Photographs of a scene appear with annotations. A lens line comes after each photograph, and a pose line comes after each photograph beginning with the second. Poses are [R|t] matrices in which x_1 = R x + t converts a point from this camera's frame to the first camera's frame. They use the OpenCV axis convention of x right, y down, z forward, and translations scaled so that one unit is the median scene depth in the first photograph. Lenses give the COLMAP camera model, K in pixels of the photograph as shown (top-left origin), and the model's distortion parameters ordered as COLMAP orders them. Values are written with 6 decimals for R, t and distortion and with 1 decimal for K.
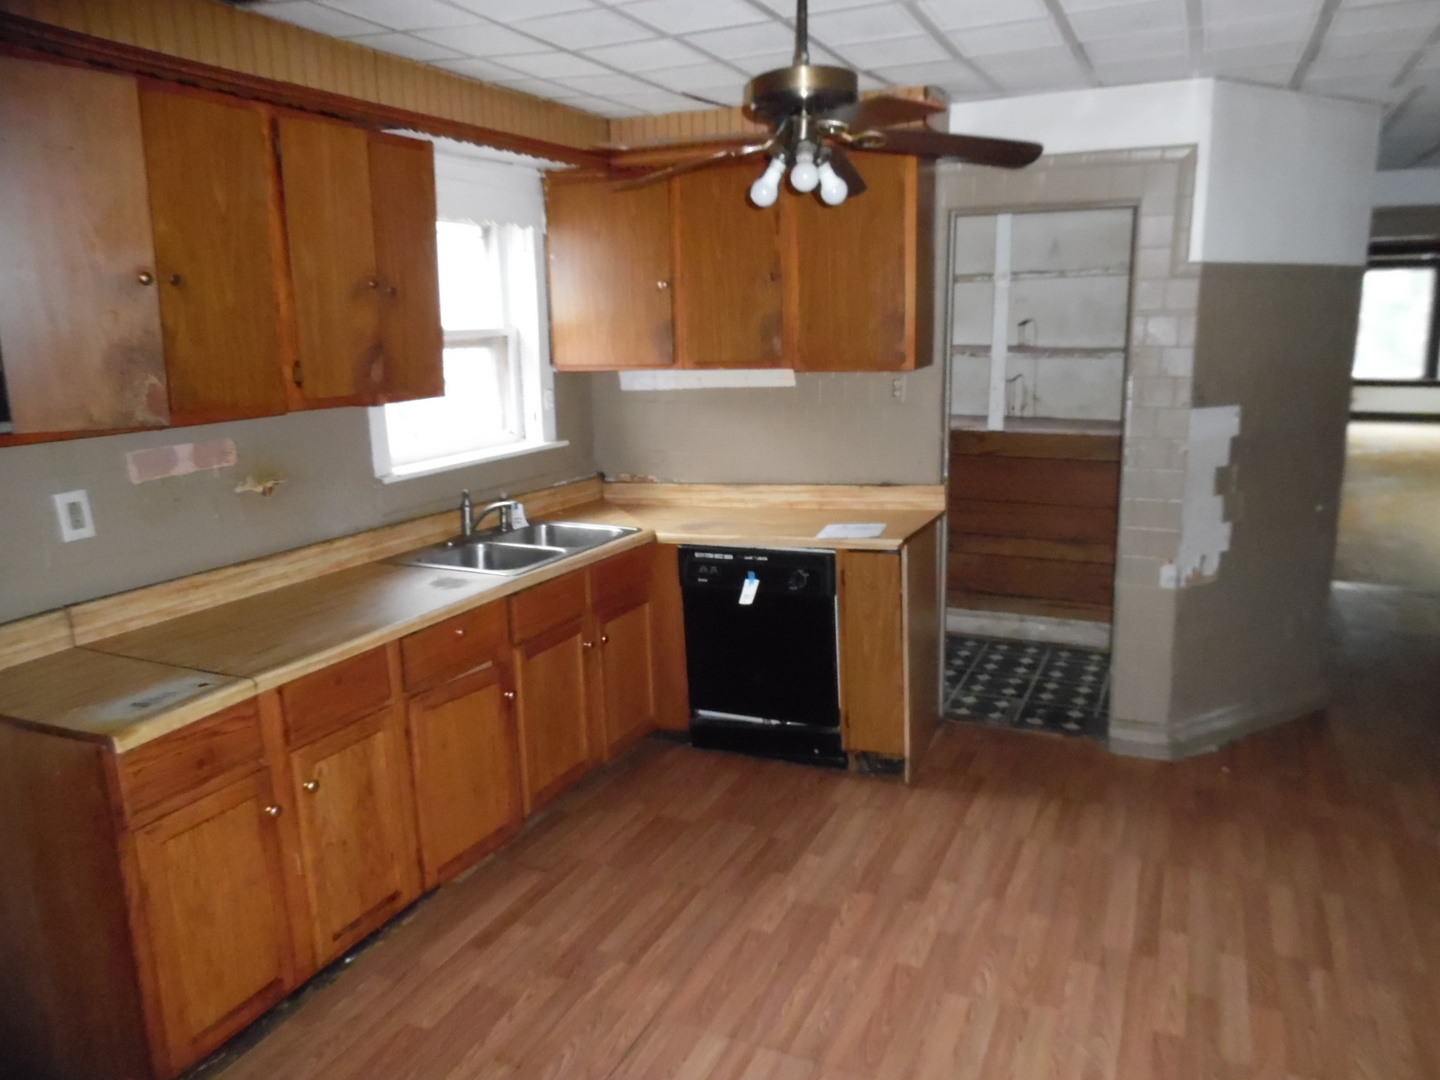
lens RADIAL K [[1025.8, 0, 720.0], [0, 1025.8, 540.0], [0, 0, 1]] dist [0.003801, 0.000389]
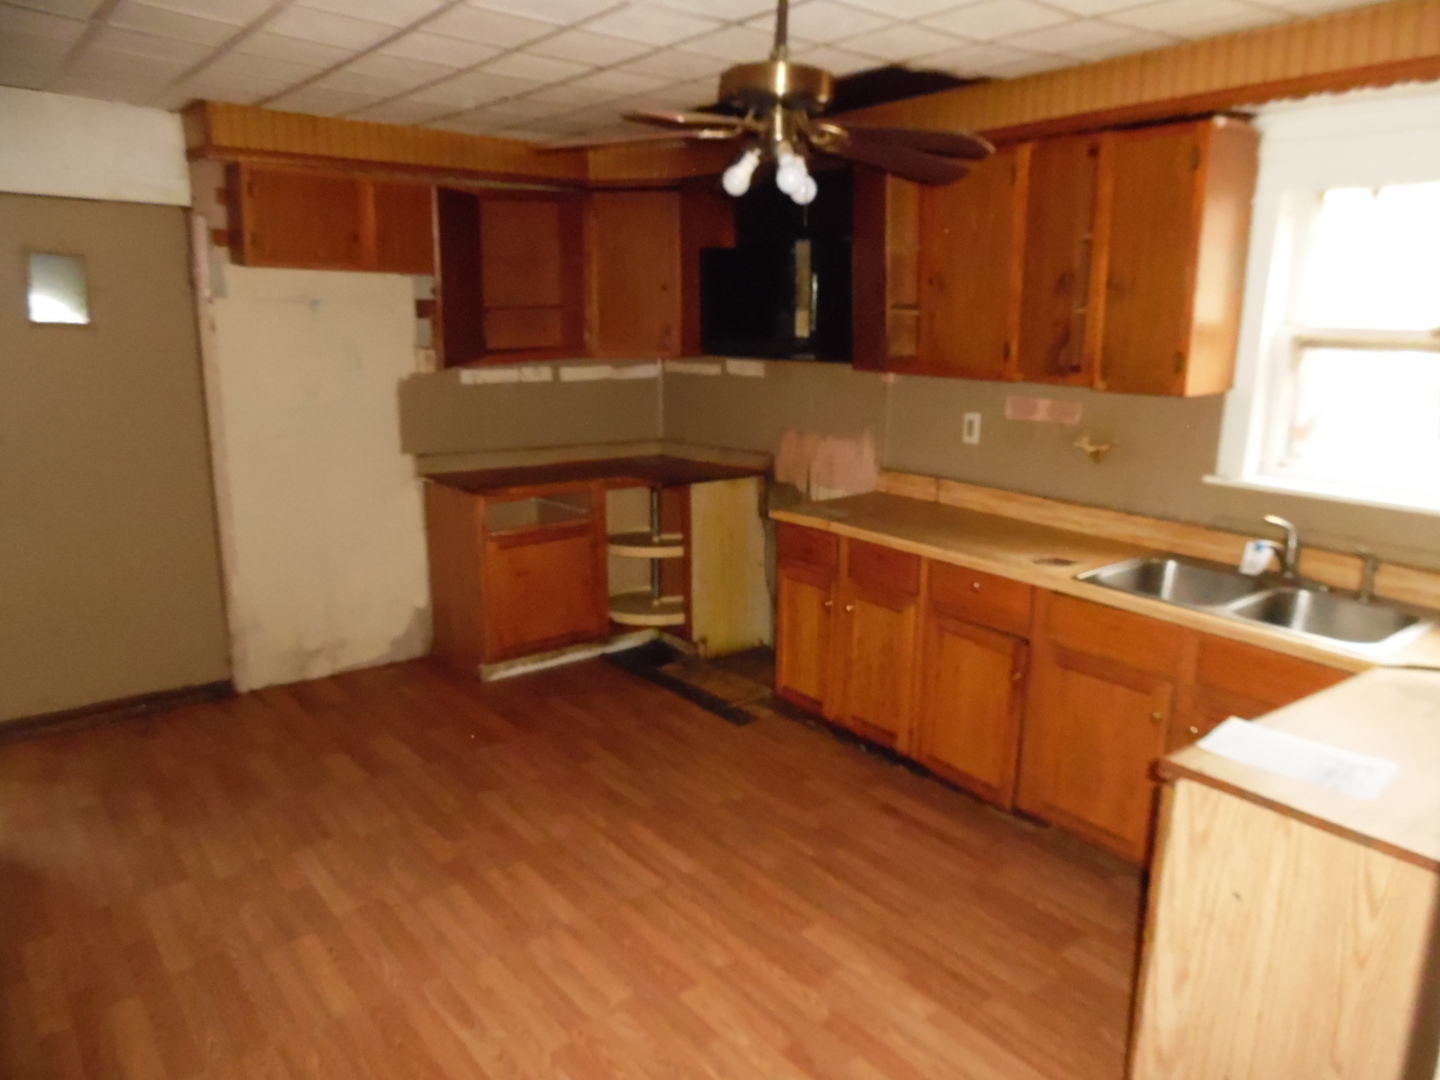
lens RADIAL K [[1012.1, 0, 740.3], [0, 1012.1, 537.0], [0, 0, 1]] dist [-0.019835, -0.002212]
pose [[-0.435983, 0.217307, -0.873325, 0.884148], [-0.192170, 0.925548, 0.326238, -0.293527], [0.879198, 0.310061, -0.361764, 1.237375]]
